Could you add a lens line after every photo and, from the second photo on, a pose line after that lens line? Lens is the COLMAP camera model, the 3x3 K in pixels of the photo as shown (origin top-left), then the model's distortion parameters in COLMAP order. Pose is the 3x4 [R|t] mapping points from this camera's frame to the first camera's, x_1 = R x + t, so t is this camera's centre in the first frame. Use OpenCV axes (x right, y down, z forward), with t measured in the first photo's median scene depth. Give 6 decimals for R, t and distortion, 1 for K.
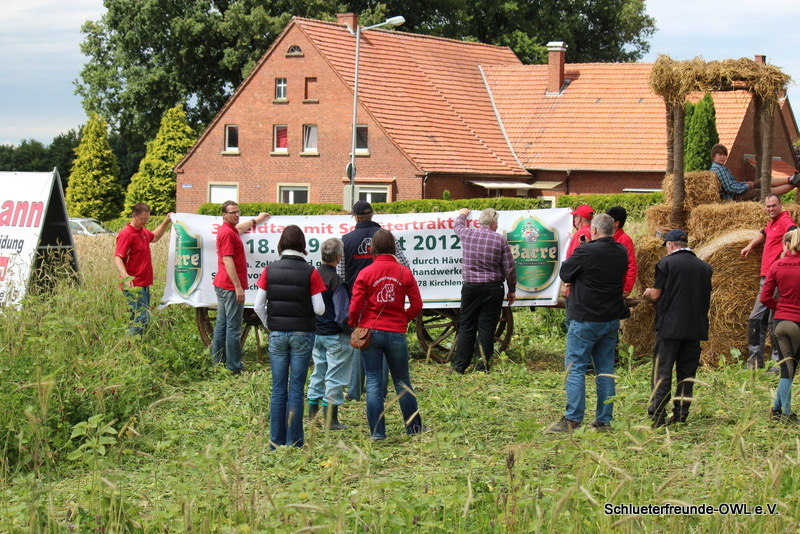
lens RADIAL K [[2006.7, 0, 400.0], [0, 2006.7, 261.5], [0, 0, 1]] dist [-0.004527, 0.000000]
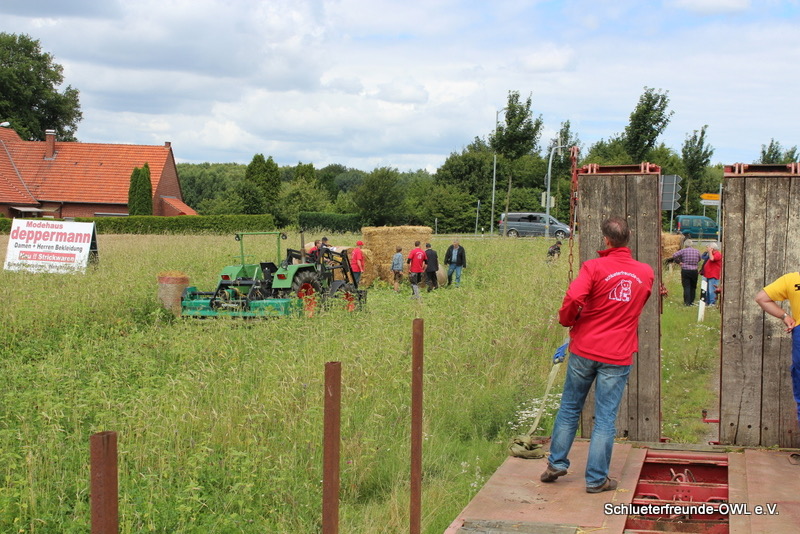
lens RADIAL K [[1284.0, 0, 392.8], [0, 1284.0, 266.5], [0, 0, 1]] dist [0.092868, 0.000000]
pose [[0.910300, 0.000161, 0.413949, -0.126404], [-0.005079, 0.999929, 0.010782, -0.001446], [-0.413917, -0.011917, 0.910236, -0.181142]]
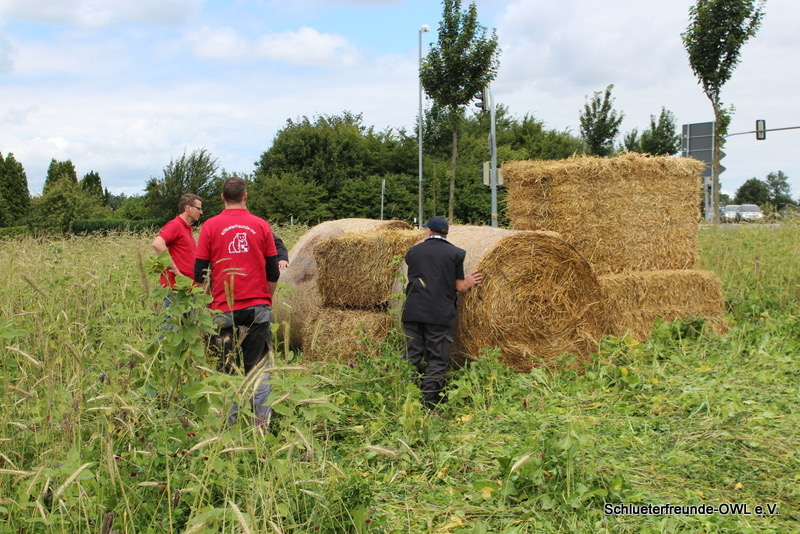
lens RADIAL K [[1306.5, 0, 398.6], [0, 1306.5, 270.2], [0, 0, 1]] dist [0.001706, 0.000000]
pose [[0.803536, -0.041473, 0.593810, -0.045835], [0.050115, 0.998742, 0.001939, 0.000502], [-0.593143, 0.028201, 0.804603, 0.116842]]
